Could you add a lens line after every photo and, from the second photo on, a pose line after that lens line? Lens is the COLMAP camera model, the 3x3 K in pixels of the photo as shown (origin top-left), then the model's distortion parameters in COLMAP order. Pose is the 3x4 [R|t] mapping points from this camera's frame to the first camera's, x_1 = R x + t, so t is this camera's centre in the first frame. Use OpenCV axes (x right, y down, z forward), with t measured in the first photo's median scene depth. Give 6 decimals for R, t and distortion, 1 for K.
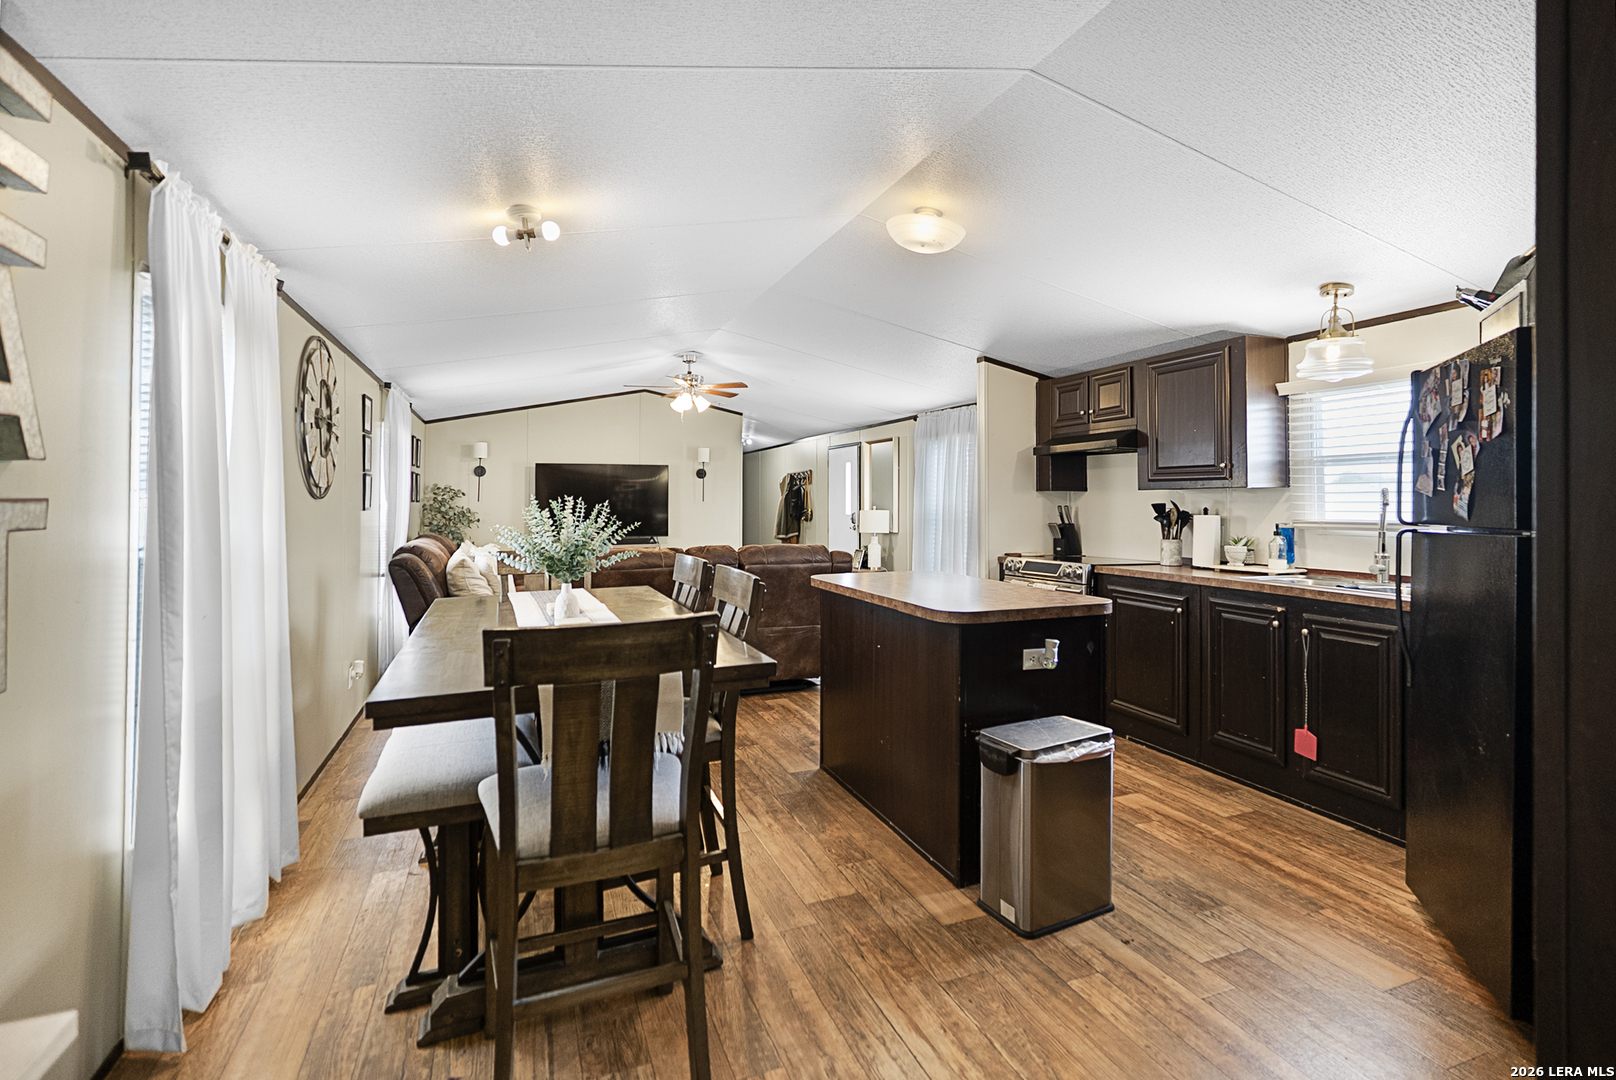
lens RADIAL K [[752.9, 0, 801.0], [0, 752.9, 518.9], [0, 0, 1]] dist [-0.006841, -0.000018]
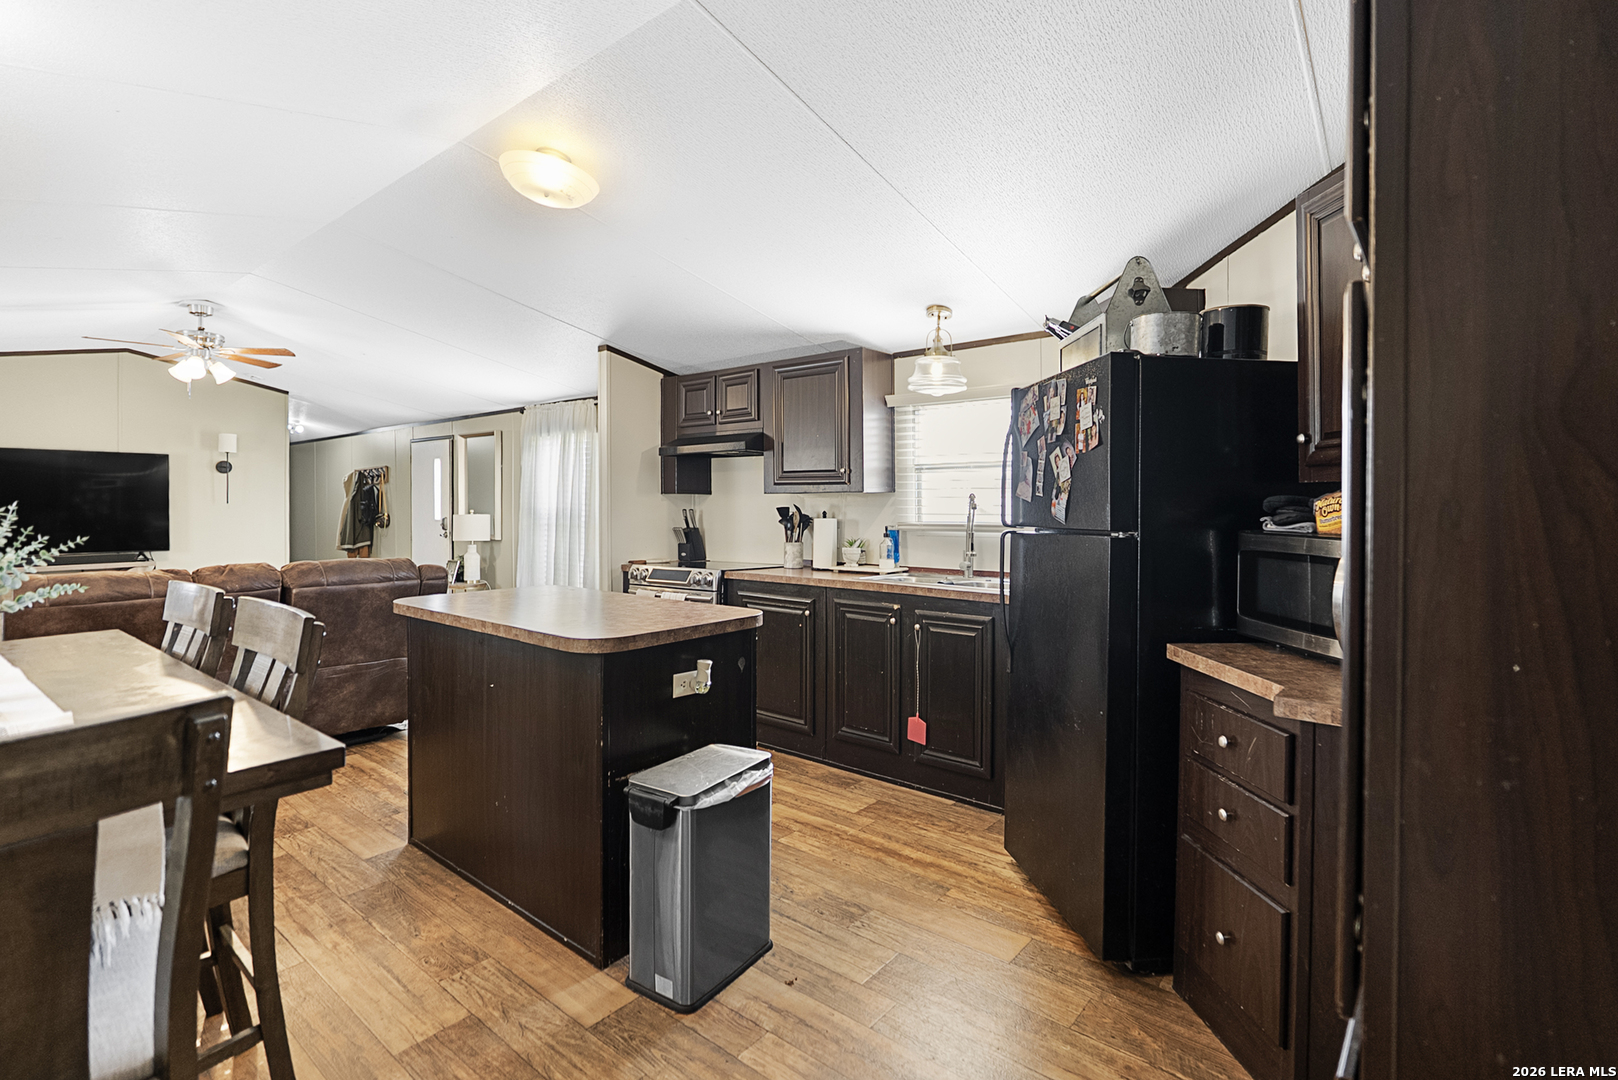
lens RADIAL K [[753.9, 0, 802.0], [0, 753.9, 518.9], [0, 0, 1]] dist [-0.006841, -0.000018]
pose [[0.868097, -0.006797, 0.496348, -0.006394], [0.008847, 0.999959, -0.001780, -0.003627], [-0.496315, 0.005937, 0.868122, 0.139053]]
